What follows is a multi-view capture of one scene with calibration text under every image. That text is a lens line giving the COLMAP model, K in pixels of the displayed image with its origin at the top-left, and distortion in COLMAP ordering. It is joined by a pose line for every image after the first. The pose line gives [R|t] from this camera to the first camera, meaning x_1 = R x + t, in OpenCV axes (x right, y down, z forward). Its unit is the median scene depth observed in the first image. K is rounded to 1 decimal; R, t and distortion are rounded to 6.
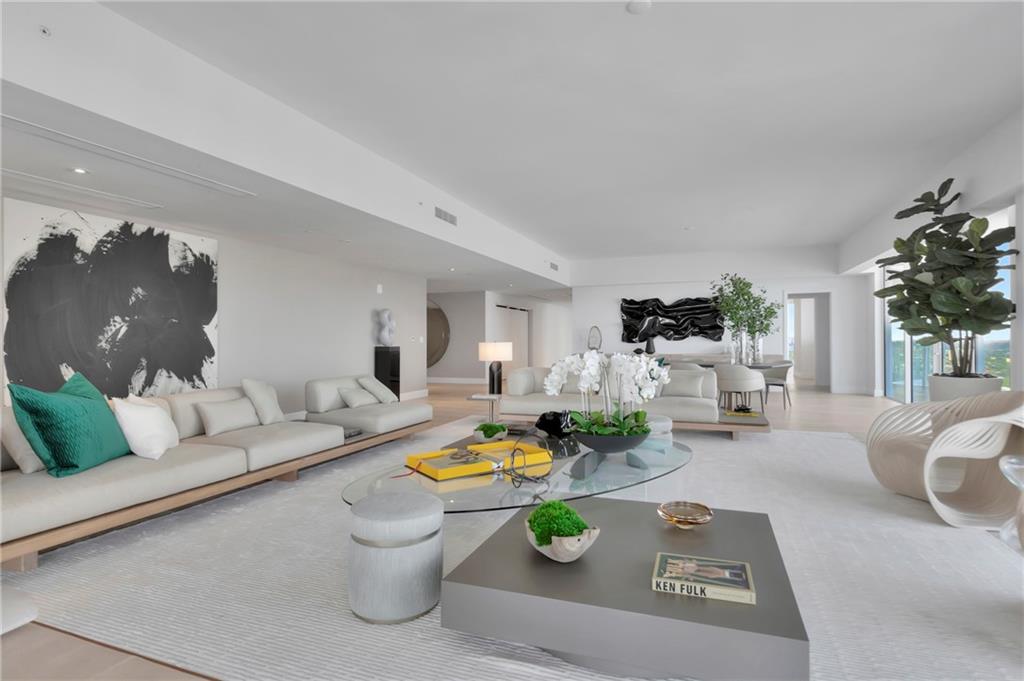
lens RADIAL K [[521.6, 0, 513.4], [0, 521.6, 337.7], [0, 0, 1]] dist [-0.000877, 0.000173]
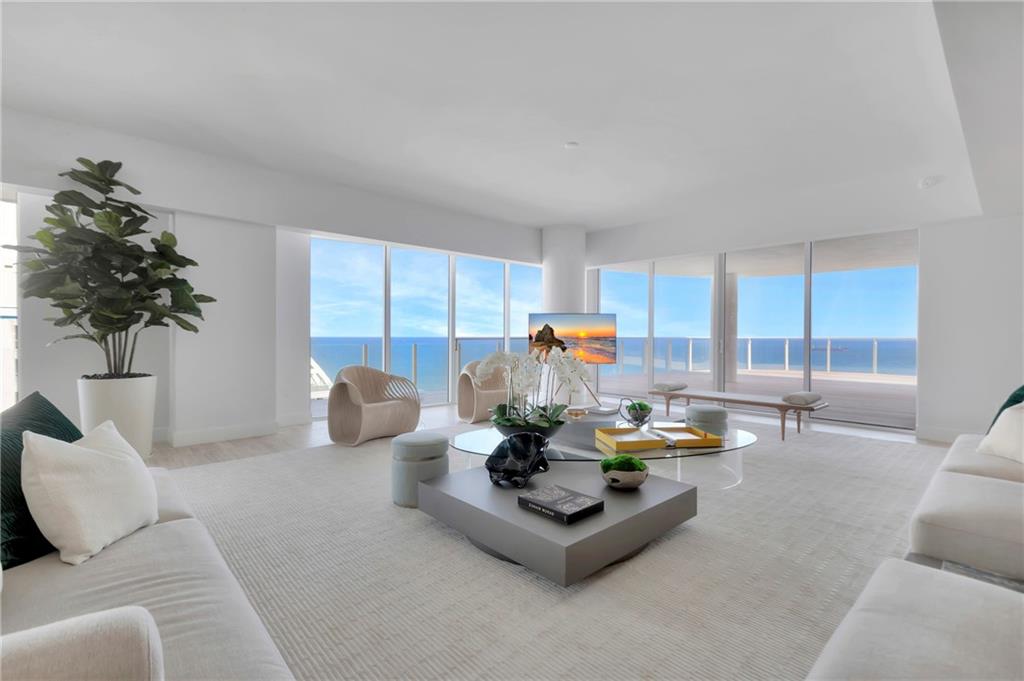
lens RADIAL K [[469.2, 0, 515.3], [0, 469.2, 338.6], [0, 0, 1]] dist [-0.004355, -0.000772]
pose [[-0.891721, -0.007221, 0.452527, -0.062377], [-0.005699, 0.999973, 0.004727, -0.001199], [-0.452549, 0.001637, -0.891738, 0.629695]]
